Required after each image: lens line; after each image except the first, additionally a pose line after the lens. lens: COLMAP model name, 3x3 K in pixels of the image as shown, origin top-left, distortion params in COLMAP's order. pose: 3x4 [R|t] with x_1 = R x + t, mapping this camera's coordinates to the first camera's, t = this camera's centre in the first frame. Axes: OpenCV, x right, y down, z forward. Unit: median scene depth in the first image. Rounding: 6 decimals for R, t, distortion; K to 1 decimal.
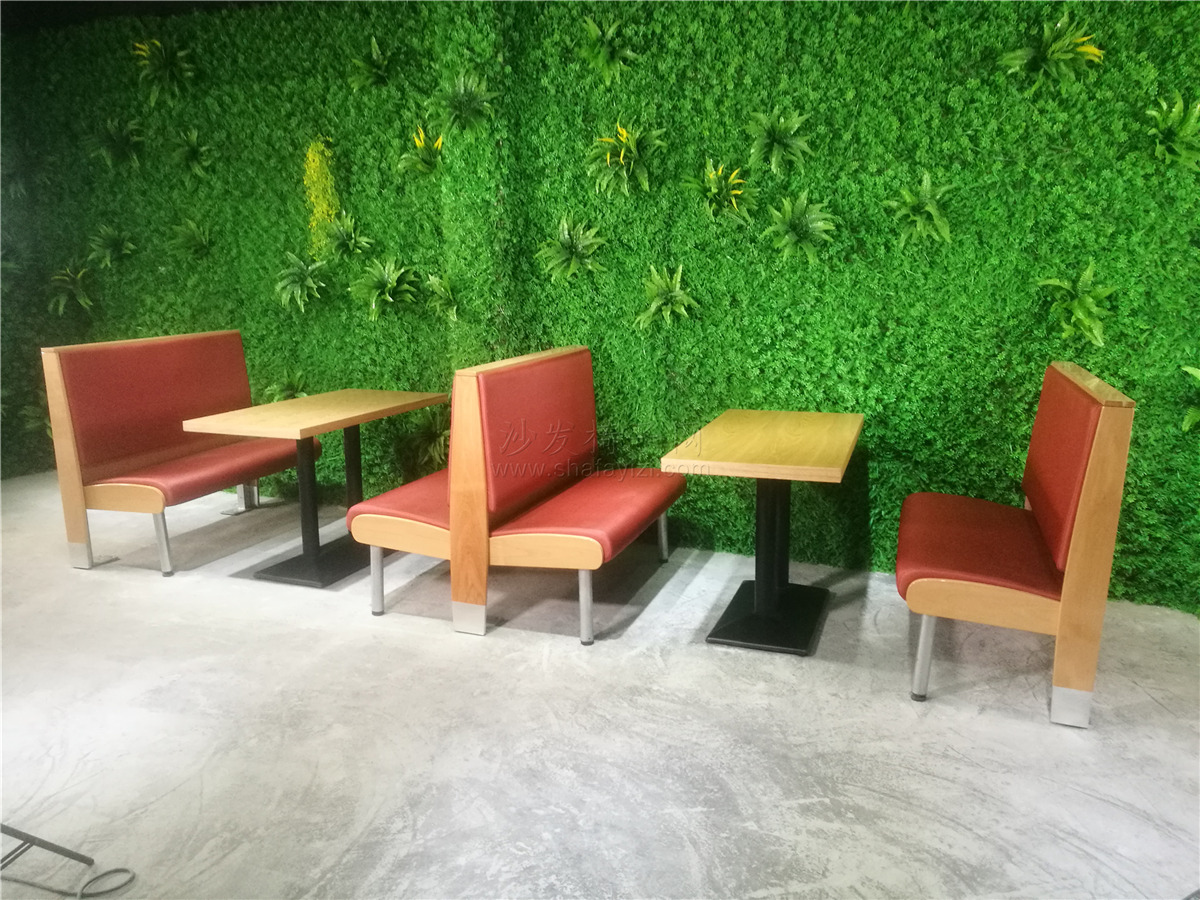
lens RADIAL K [[946.2, 0, 602.6], [0, 946.2, 446.3], [0, 0, 1]] dist [-0.027270, 0.059459]
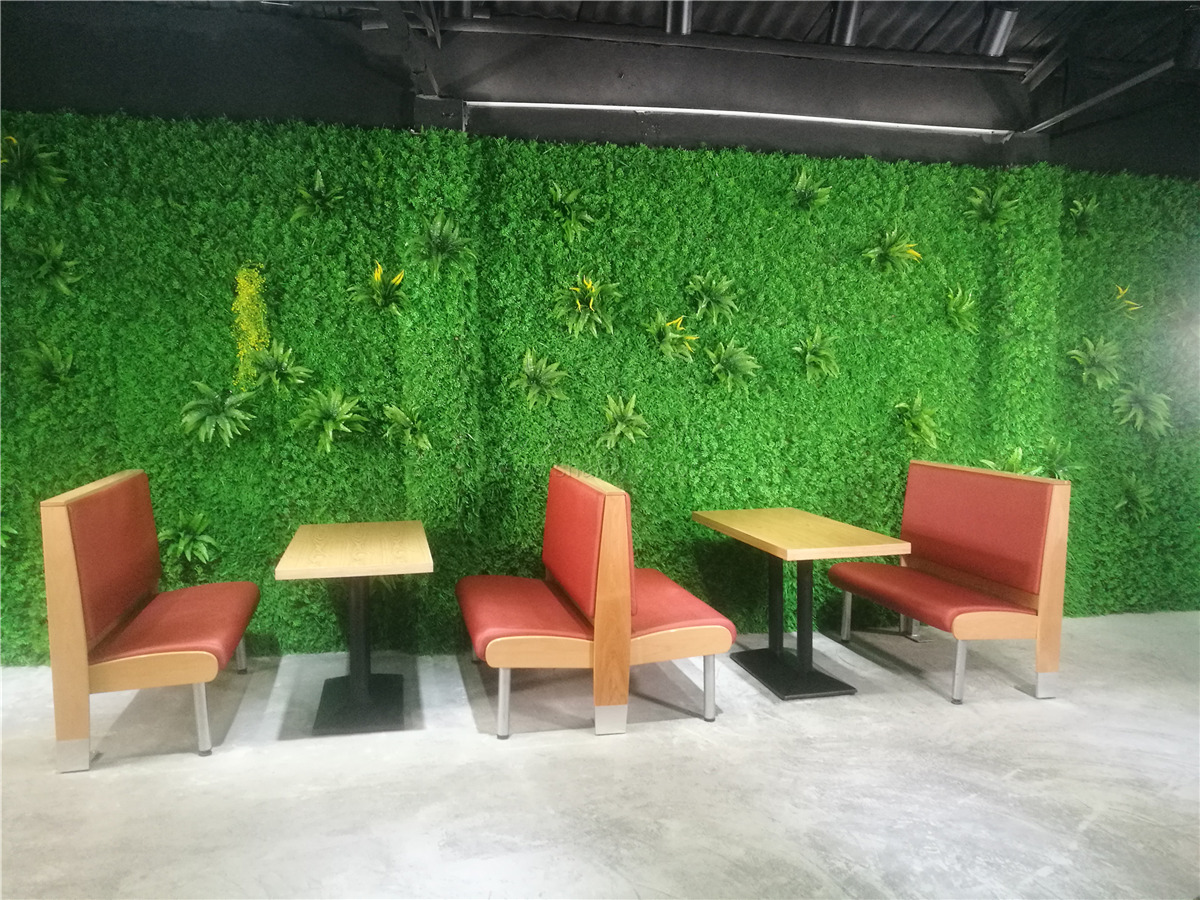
lens RADIAL K [[946.2, 0, 596.5], [0, 946.2, 446.1], [0, 0, 1]] dist [-0.027270, 0.059459]
pose [[0.838061, -0.038002, 0.544252, -0.624182], [0.102812, 0.990699, -0.089141, -0.028911], [-0.535802, 0.130661, 0.834173, 0.052339]]
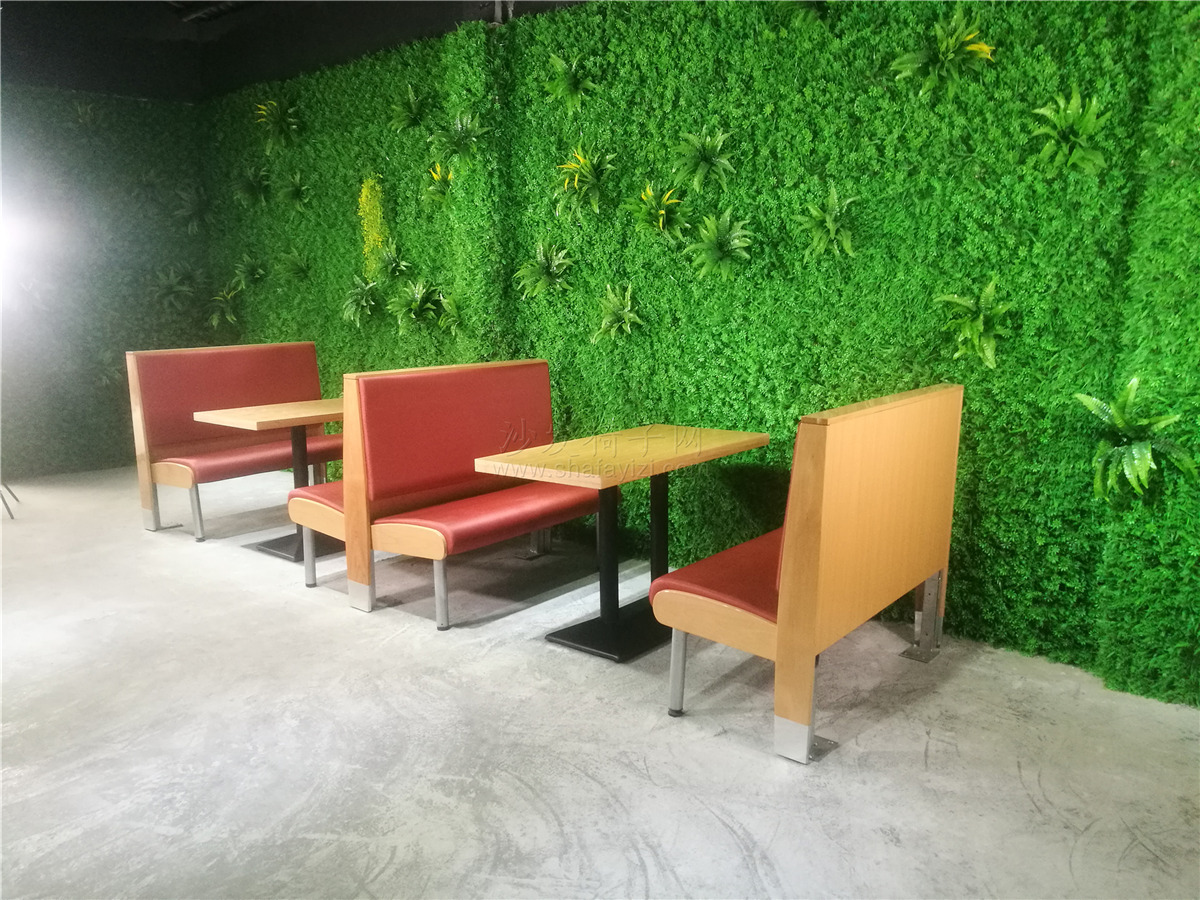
lens RADIAL K [[946.2, 0, 606.7], [0, 946.2, 451.2], [0, 0, 1]] dist [-0.027270, 0.059459]
pose [[0.945251, 0.052690, -0.322062, 0.416669], [-0.060528, 0.998063, -0.014364, 0.007859], [0.320681, 0.033071, 0.946610, 0.020806]]
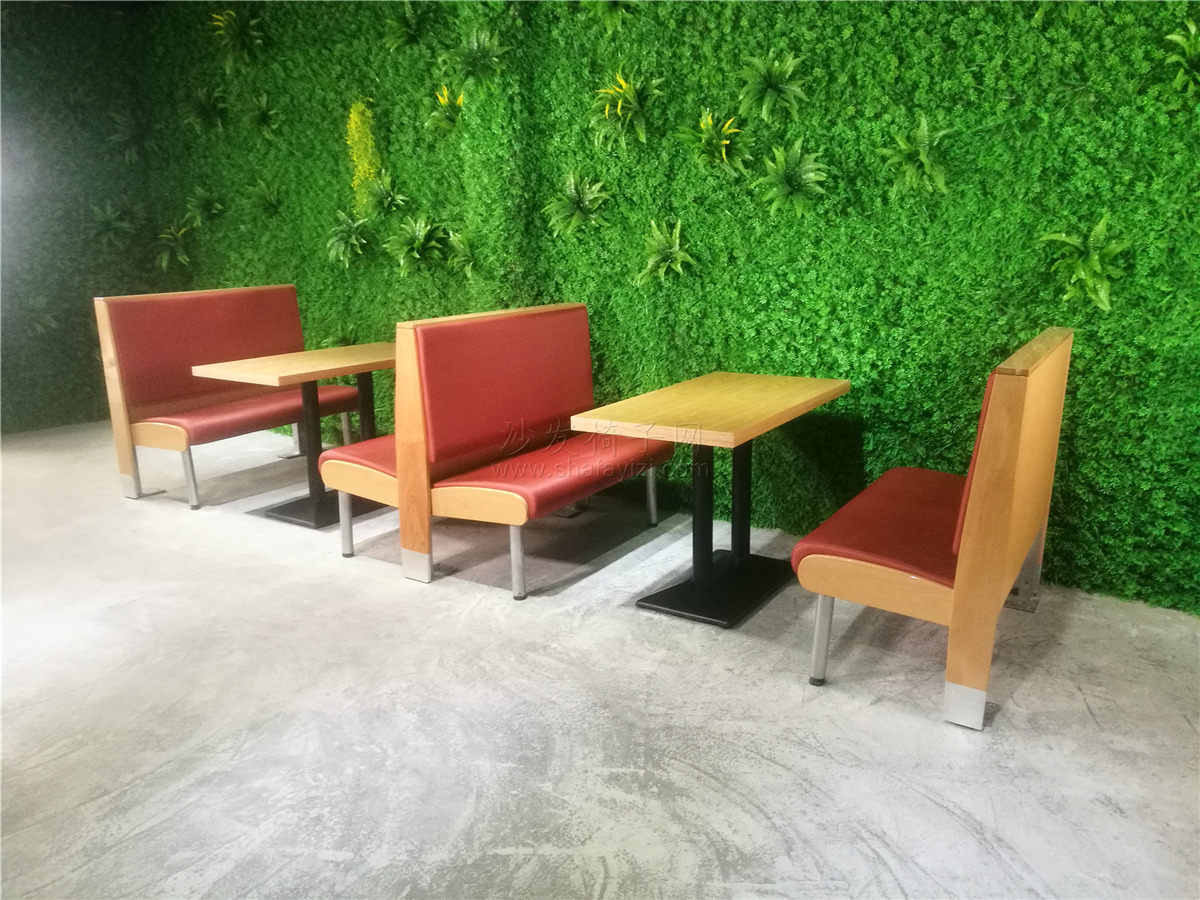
lens RADIAL K [[946.2, 0, 605.6], [0, 946.2, 449.4], [0, 0, 1]] dist [-0.027270, 0.059459]
pose [[0.977333, 0.046978, -0.206431, 0.228180], [-0.038729, 0.998288, 0.043826, 0.002509], [0.208136, -0.034838, 0.977479, 0.033762]]
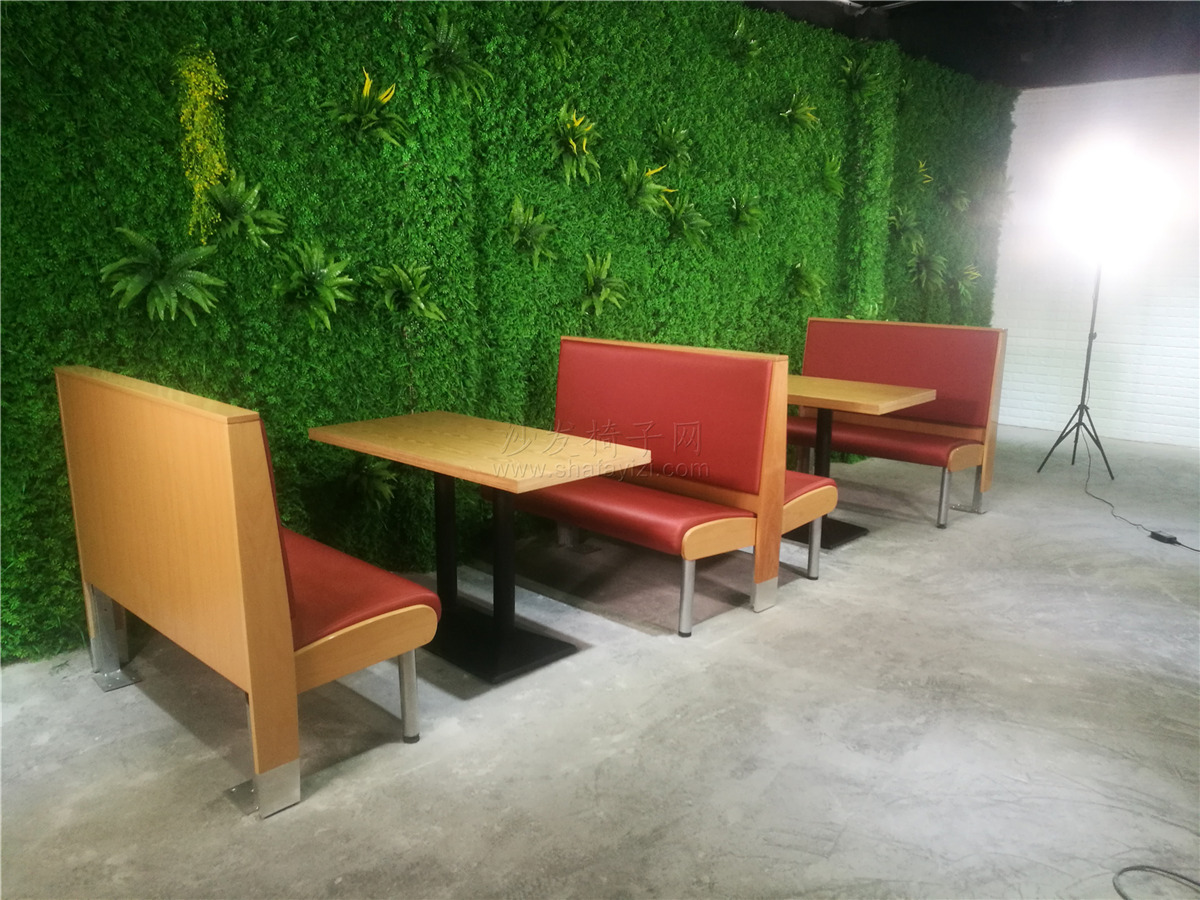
lens RADIAL K [[946.2, 0, 597.1], [0, 946.2, 448.3], [0, 0, 1]] dist [-0.027270, 0.059459]
pose [[0.410044, -0.180915, 0.893943, -0.948768], [0.167693, 0.978375, 0.121082, -0.112321], [-0.896517, 0.100259, 0.431515, 0.597574]]
